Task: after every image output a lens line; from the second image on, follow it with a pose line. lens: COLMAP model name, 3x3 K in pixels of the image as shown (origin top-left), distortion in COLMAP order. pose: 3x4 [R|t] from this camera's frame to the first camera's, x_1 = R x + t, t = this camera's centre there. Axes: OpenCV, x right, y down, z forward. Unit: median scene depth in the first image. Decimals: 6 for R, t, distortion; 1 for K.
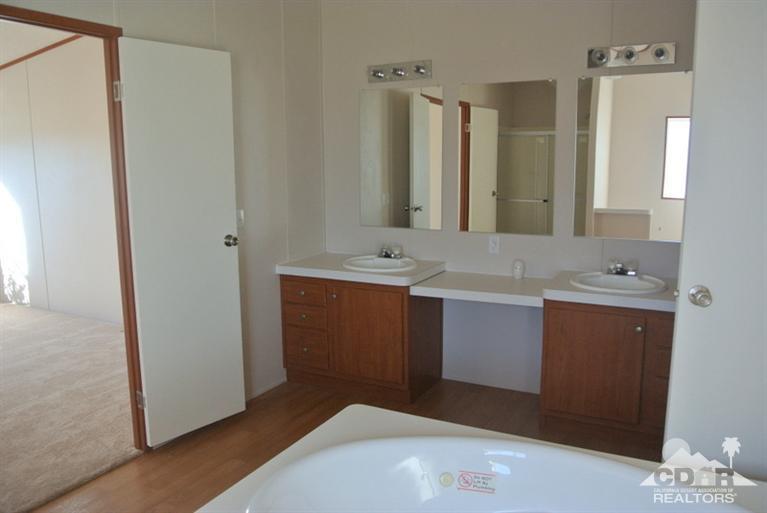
lens RADIAL K [[614.4, 0, 387.6], [0, 614.4, 268.6], [0, 0, 1]] dist [-0.074793, 0.036761]
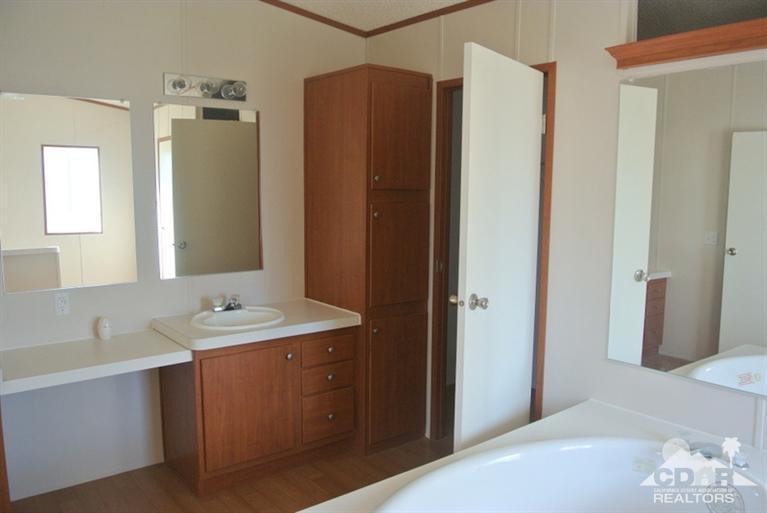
lens RADIAL K [[614.4, 0, 387.6], [0, 614.4, 268.6], [0, 0, 1]] dist [-0.074793, 0.036761]
pose [[0.403528, -0.108022, 0.908568, -0.347674], [0.155250, 0.986691, 0.048358, -0.055586], [-0.901700, 0.121541, 0.414928, 0.308005]]
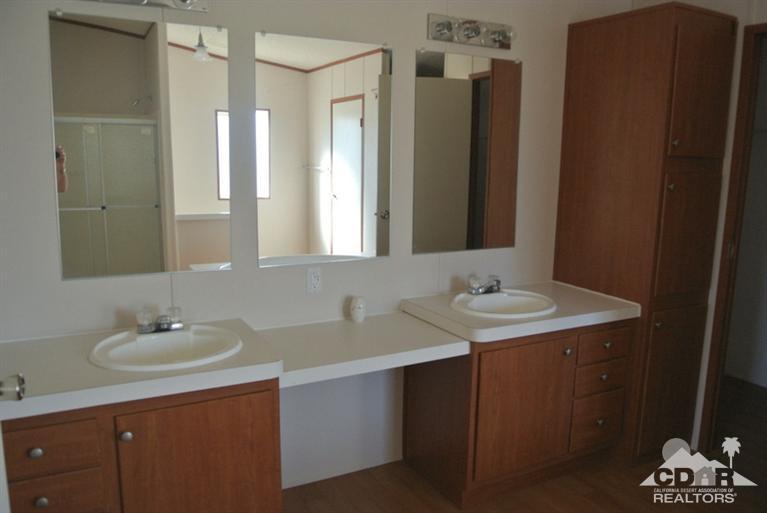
lens RADIAL K [[614.4, 0, 387.6], [0, 614.4, 268.6], [0, 0, 1]] dist [-0.074793, 0.036761]
pose [[0.547556, -0.131512, 0.826370, -0.341758], [0.128586, 0.989066, 0.072203, -0.089792], [-0.826830, 0.066724, 0.558480, 0.552876]]
